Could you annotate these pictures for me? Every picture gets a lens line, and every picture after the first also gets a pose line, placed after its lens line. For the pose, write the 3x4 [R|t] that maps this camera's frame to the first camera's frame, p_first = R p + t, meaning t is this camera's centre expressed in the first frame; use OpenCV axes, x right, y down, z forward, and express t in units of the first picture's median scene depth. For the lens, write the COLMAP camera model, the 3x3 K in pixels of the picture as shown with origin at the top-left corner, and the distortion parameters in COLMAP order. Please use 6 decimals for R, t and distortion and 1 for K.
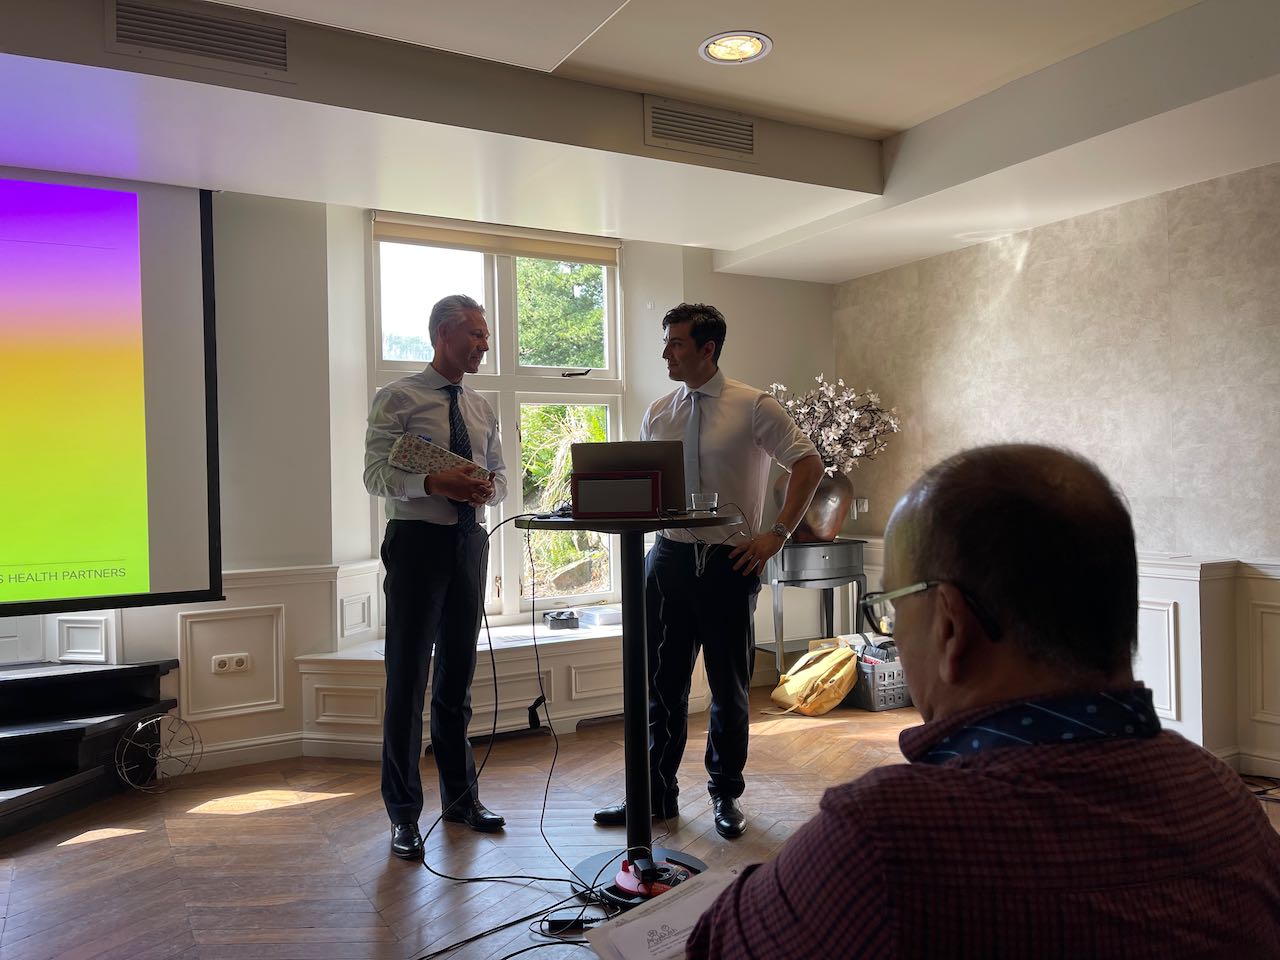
lens RADIAL K [[967.1, 0, 633.5], [0, 967.1, 474.3], [0, 0, 1]] dist [0.073914, -0.105353]
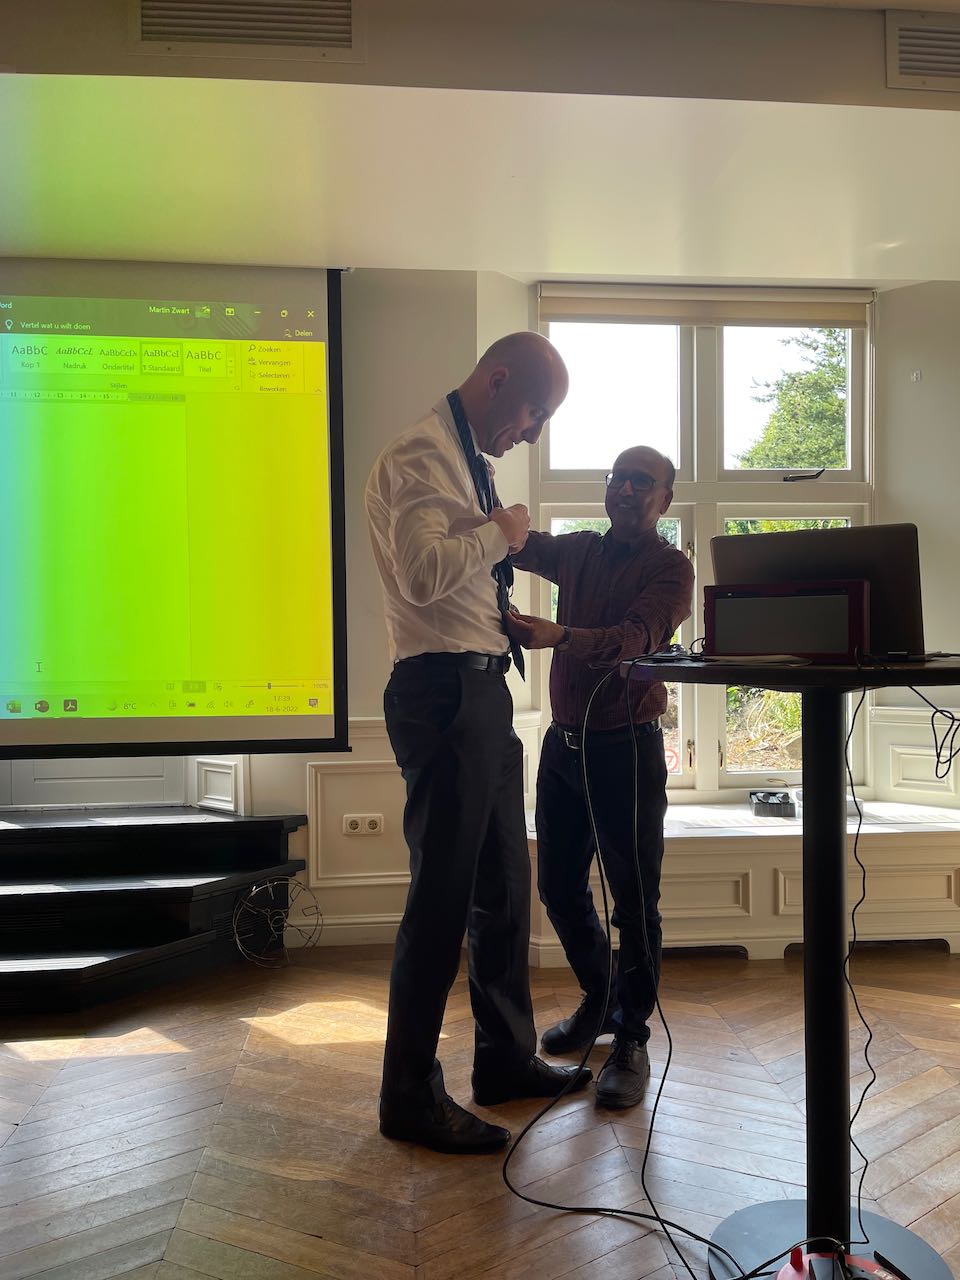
lens RADIAL K [[967.1, 0, 495.0], [0, 967.1, 651.7], [0, 0, 1]] dist [0.073914, -0.105353]
pose [[0.914674, 0.019206, -0.403735, 0.039167], [-0.008452, 0.999561, 0.028402, 0.015918], [0.404103, -0.022566, 0.914435, 0.275660]]
